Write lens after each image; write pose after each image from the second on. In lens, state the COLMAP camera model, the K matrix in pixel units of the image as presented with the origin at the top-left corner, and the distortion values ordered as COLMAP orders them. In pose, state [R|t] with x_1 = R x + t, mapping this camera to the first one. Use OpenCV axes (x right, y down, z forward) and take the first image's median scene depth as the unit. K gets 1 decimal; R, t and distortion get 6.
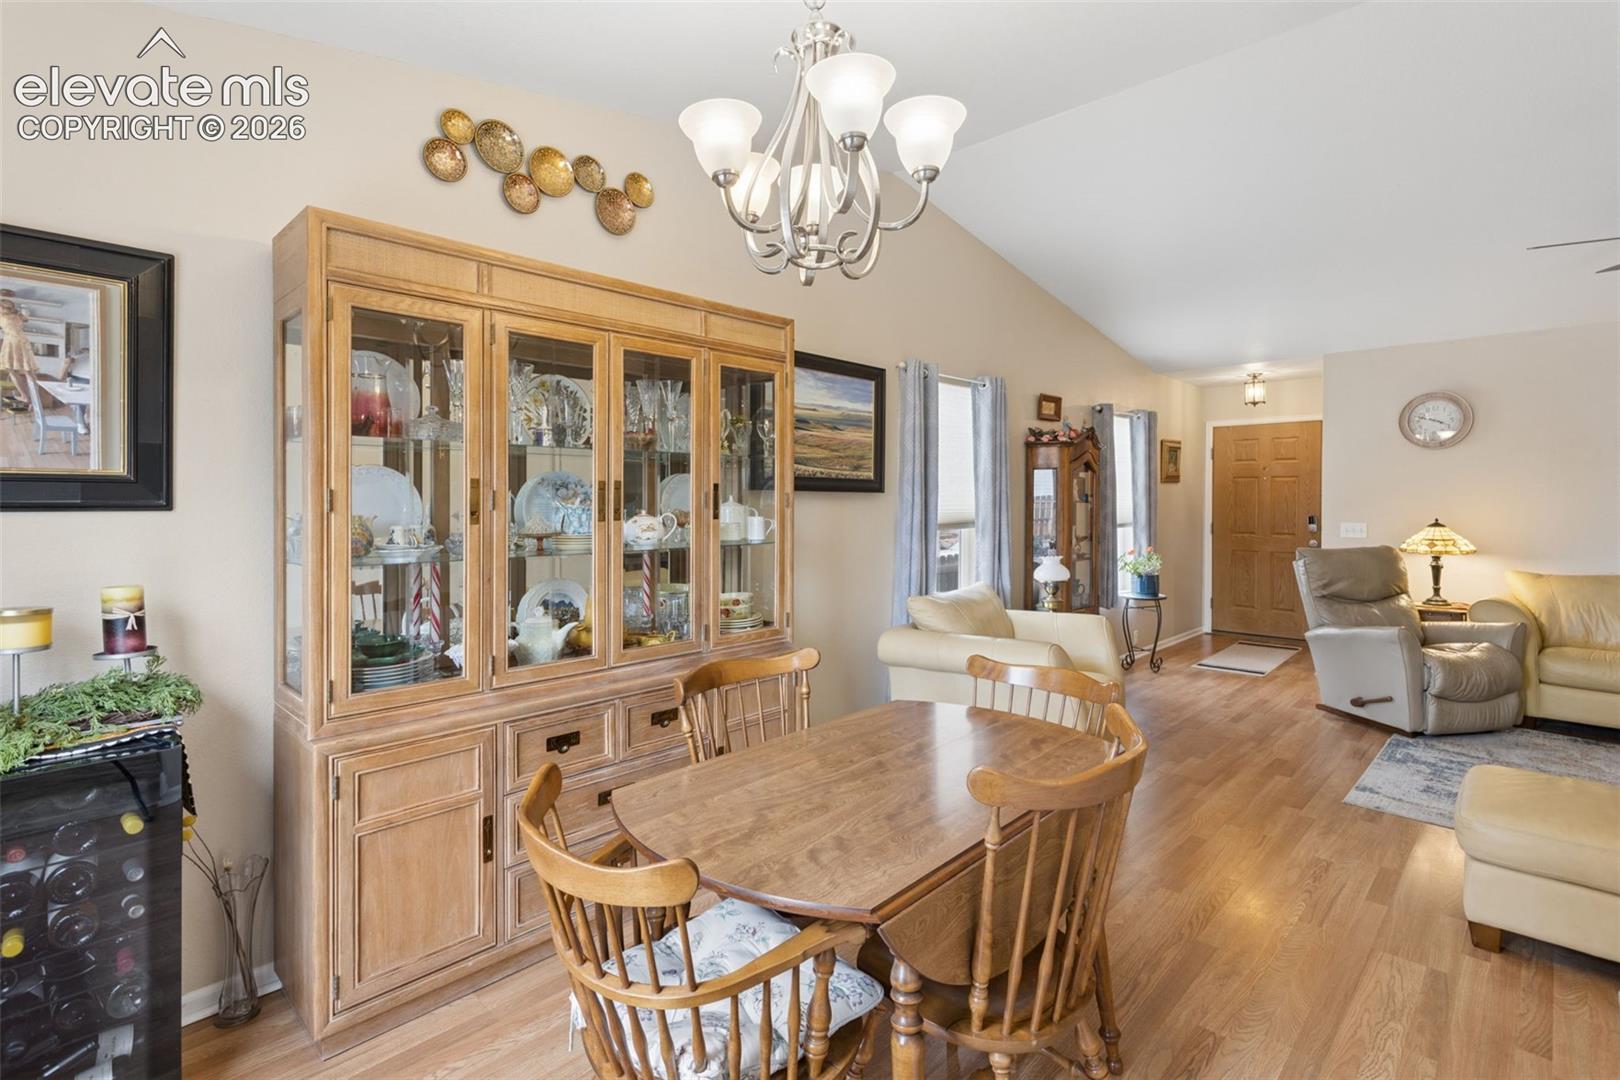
lens RADIAL K [[772.7, 0, 814.1], [0, 772.7, 501.0], [0, 0, 1]] dist [0.002670, 0.000704]
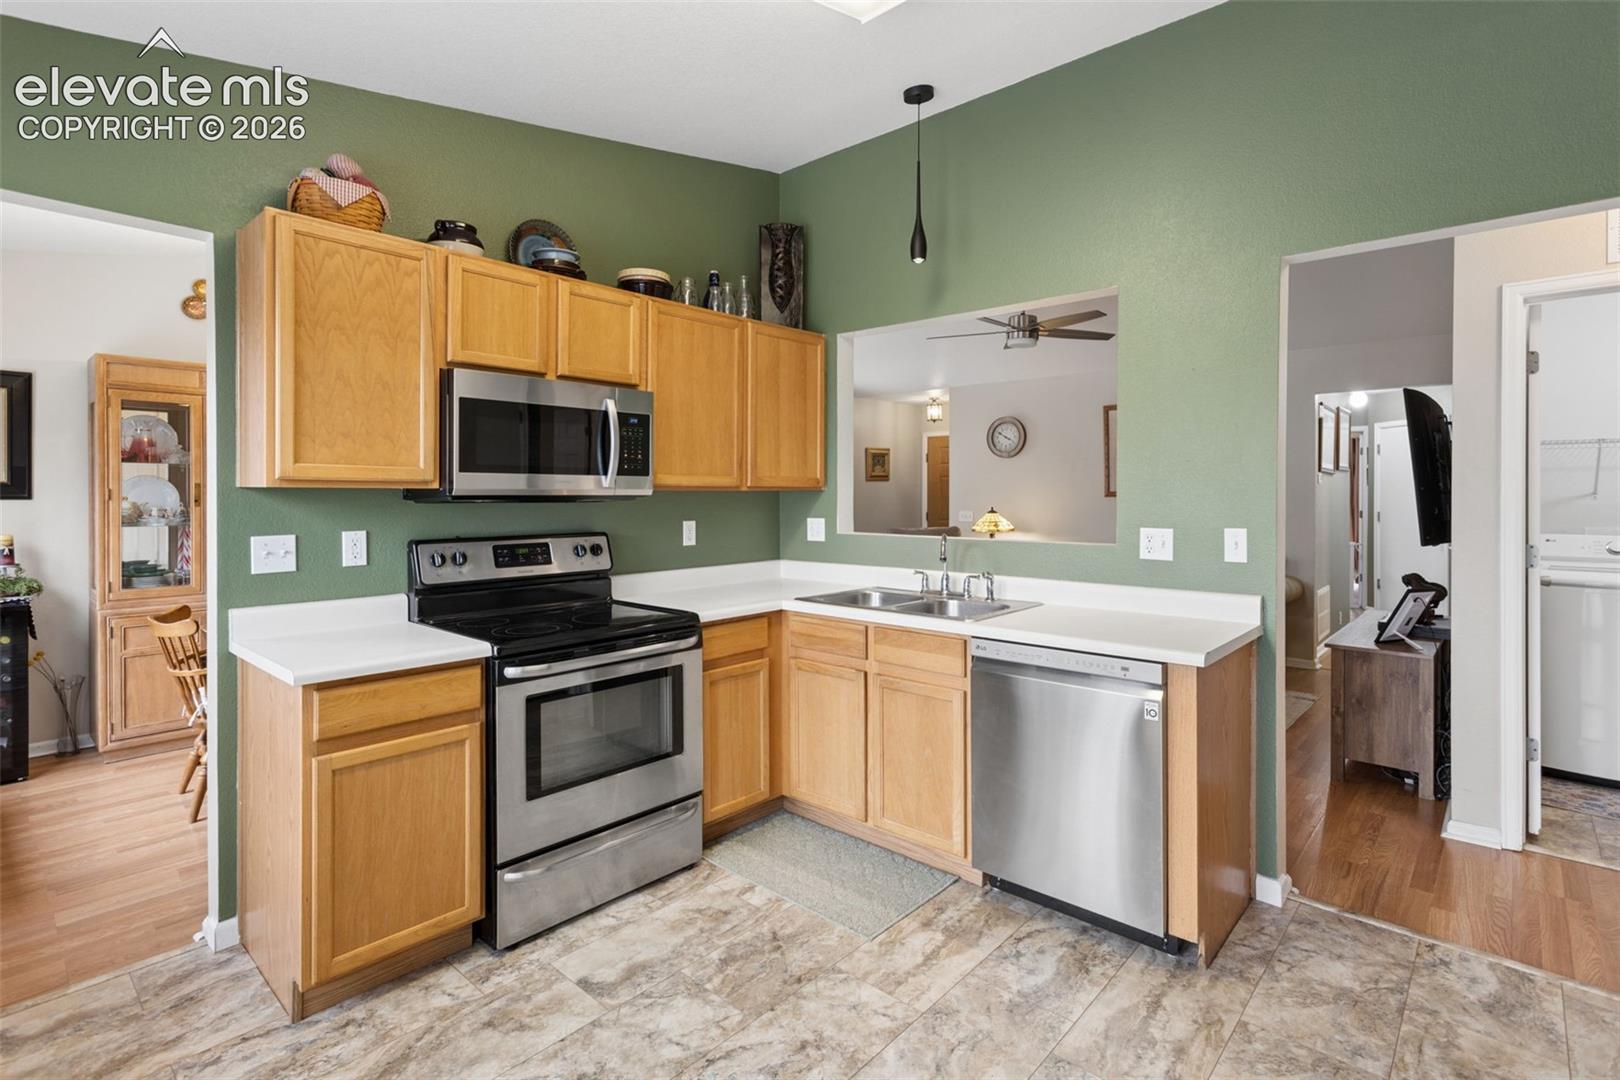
lens RADIAL K [[772.7, 0, 821.1], [0, 772.7, 495.0], [0, 0, 1]] dist [0.002670, 0.000704]
pose [[0.999261, 0.000960, 0.038424, 1.161531], [-0.001016, 0.999998, 0.001445, -0.003528], [-0.038422, -0.001483, 0.999260, -1.108459]]
